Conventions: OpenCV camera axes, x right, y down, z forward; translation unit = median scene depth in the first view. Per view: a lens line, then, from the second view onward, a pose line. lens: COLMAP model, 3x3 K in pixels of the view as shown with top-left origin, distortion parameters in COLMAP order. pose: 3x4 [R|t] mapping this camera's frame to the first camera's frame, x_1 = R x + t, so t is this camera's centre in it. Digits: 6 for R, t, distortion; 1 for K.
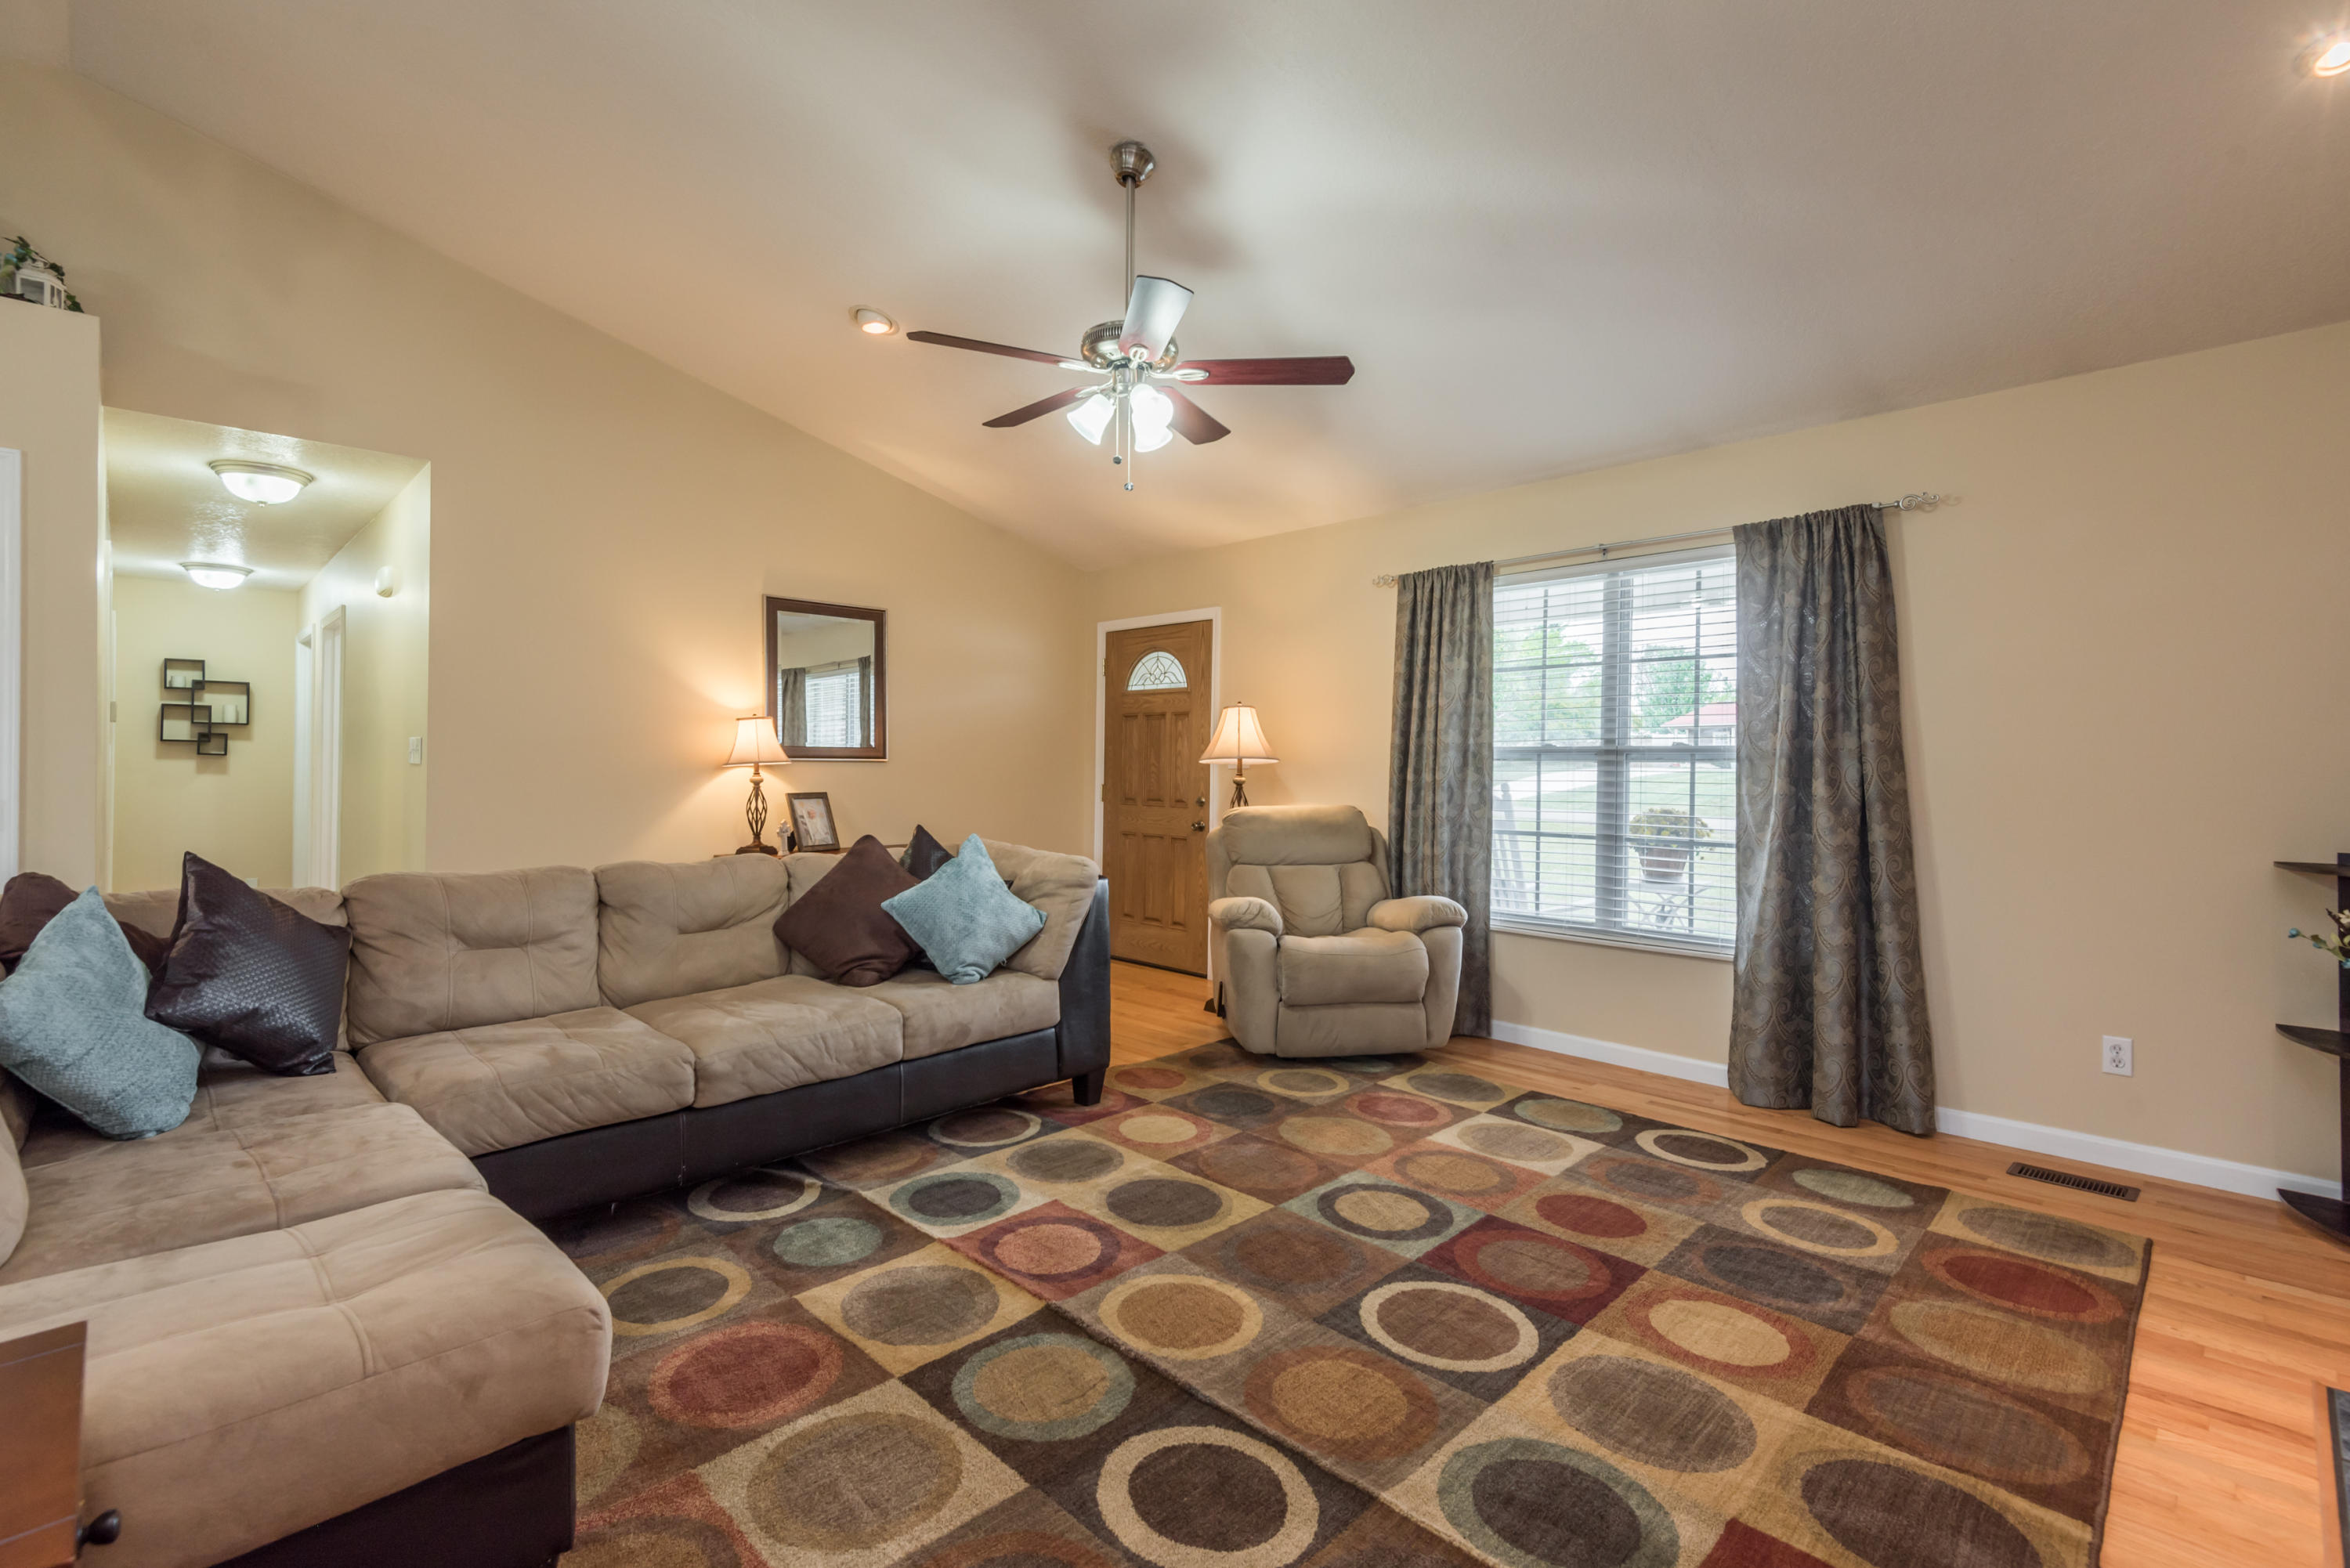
lens RADIAL K [[1059.0, 0, 1166.6], [0, 1059.0, 765.5], [0, 0, 1]] dist [0.025493, -0.014939]
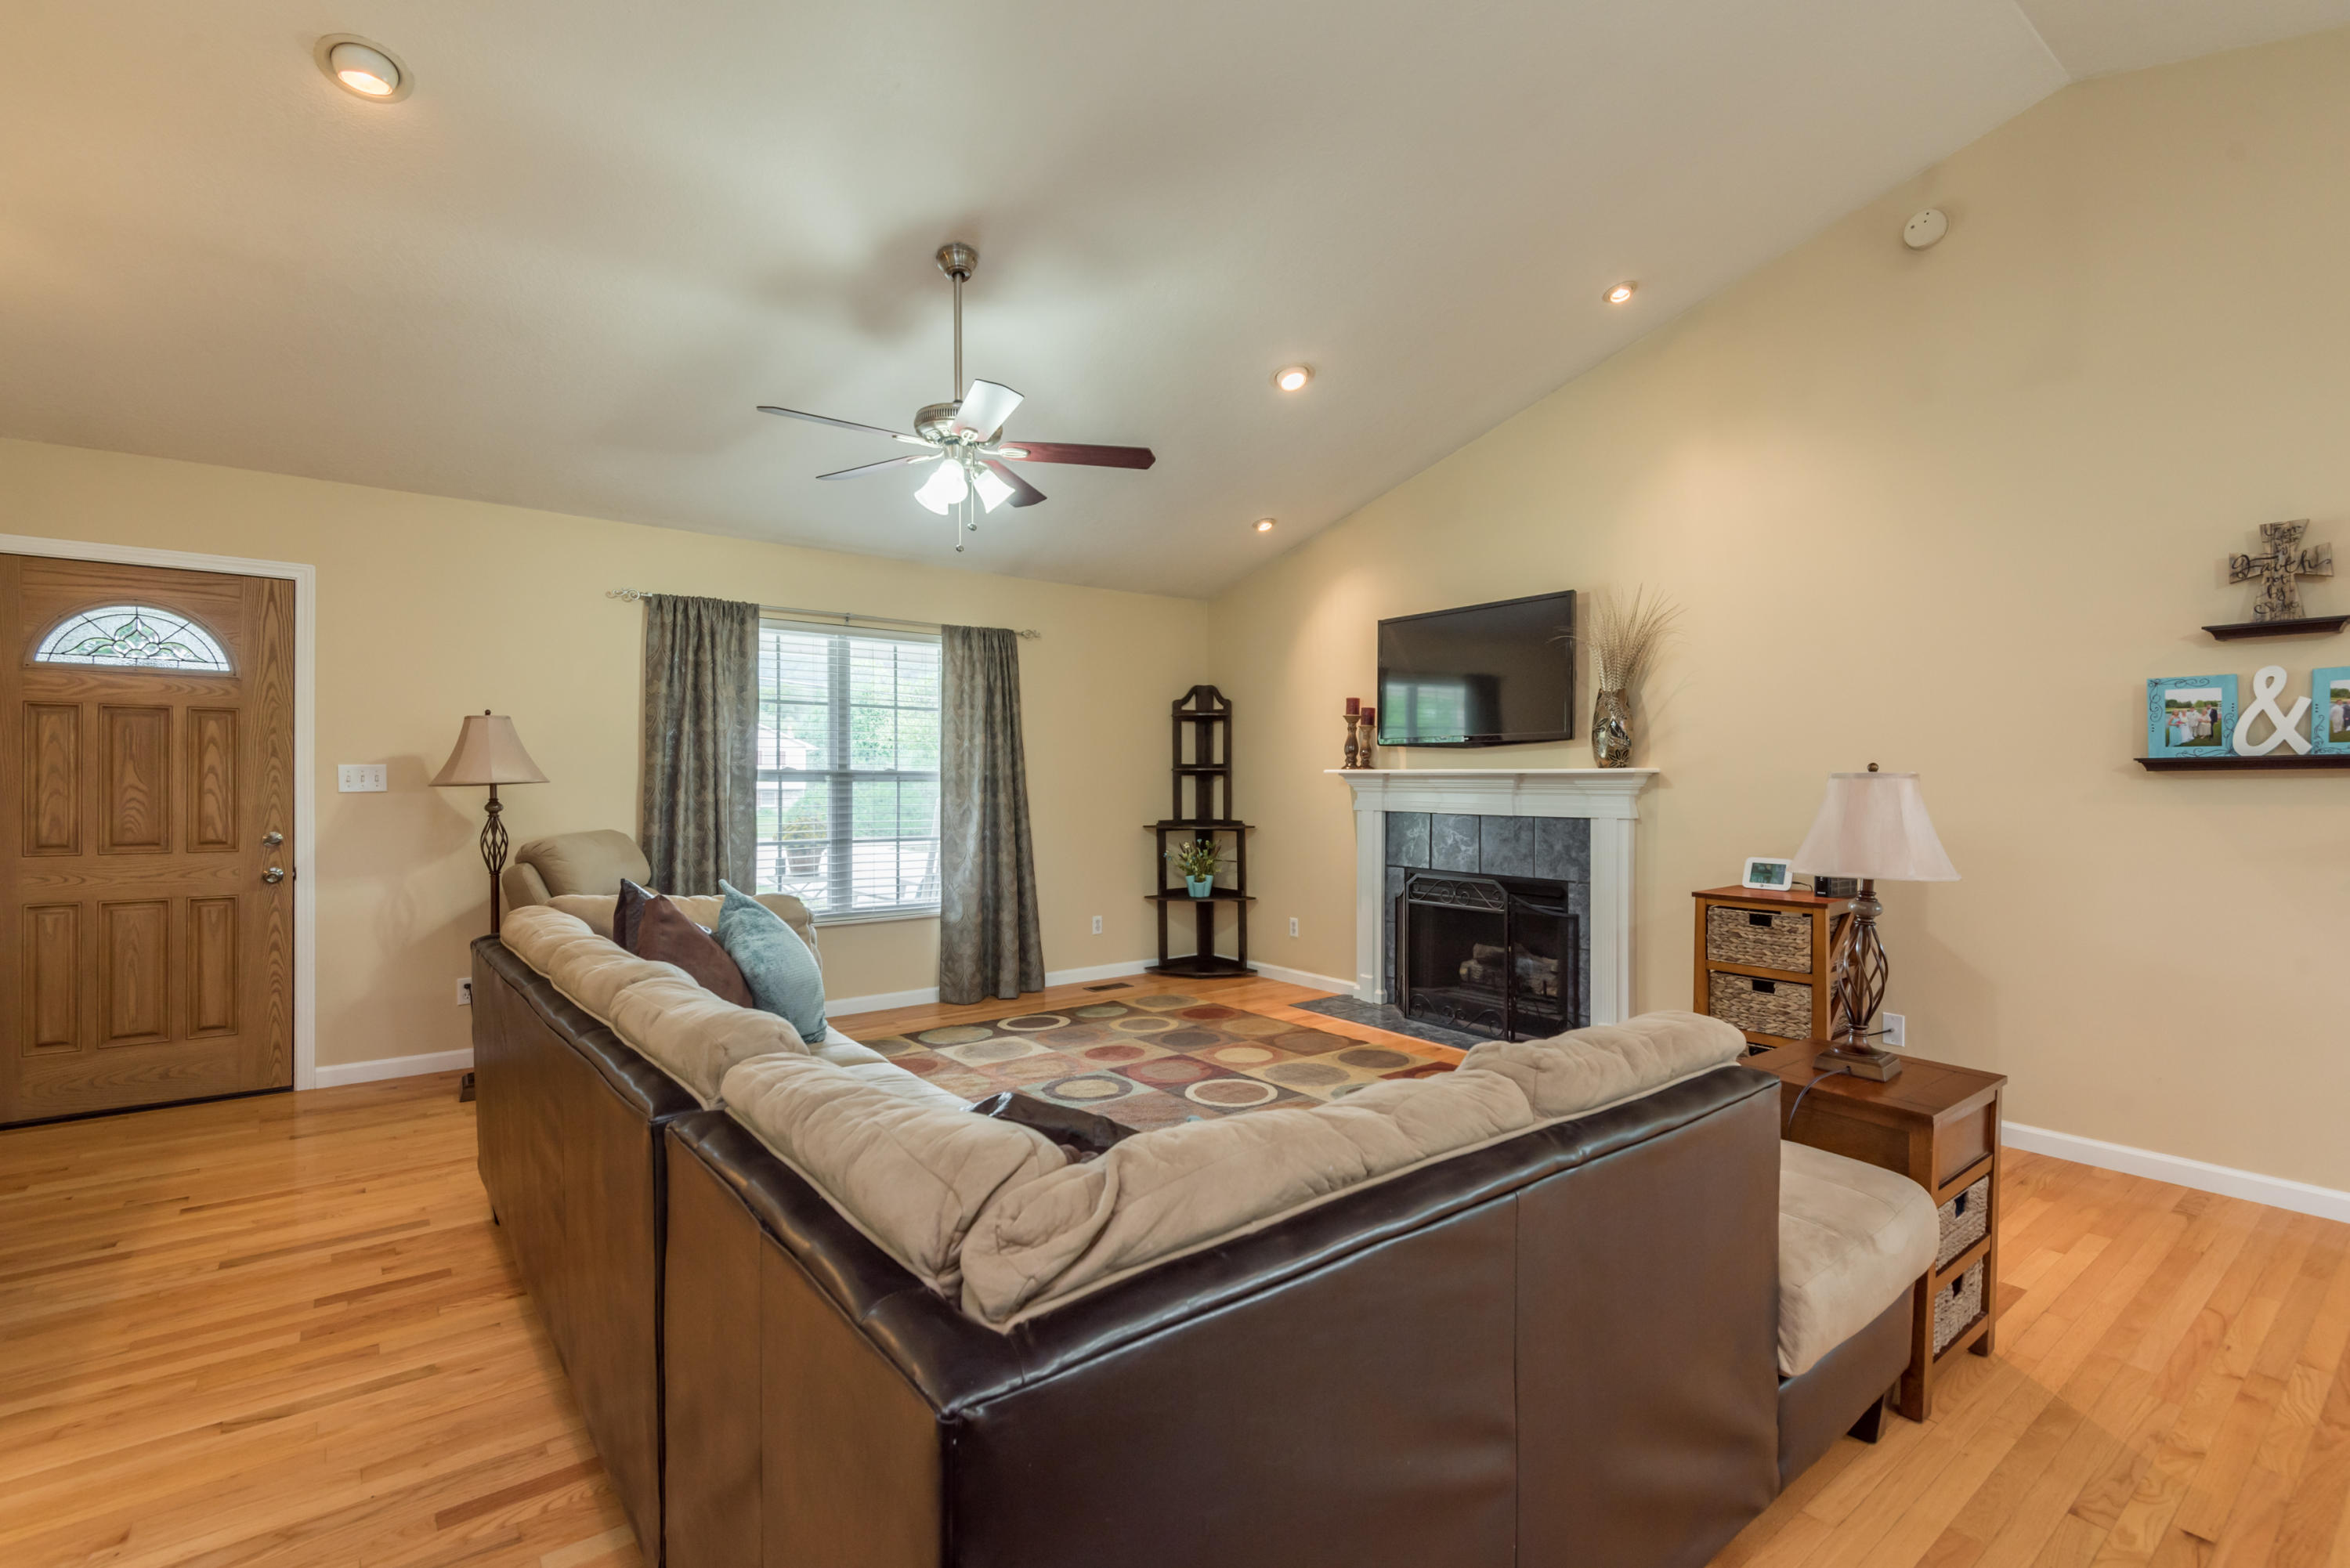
lens RADIAL K [[1059.0, 0, 1166.3], [0, 1059.0, 790.1], [0, 0, 1]] dist [0.025493, -0.014939]
pose [[0.119940, -0.019567, 0.992588, -0.998787], [-0.003077, 0.999794, 0.020081, -0.025634], [-0.992776, -0.005463, 0.119855, 0.566254]]
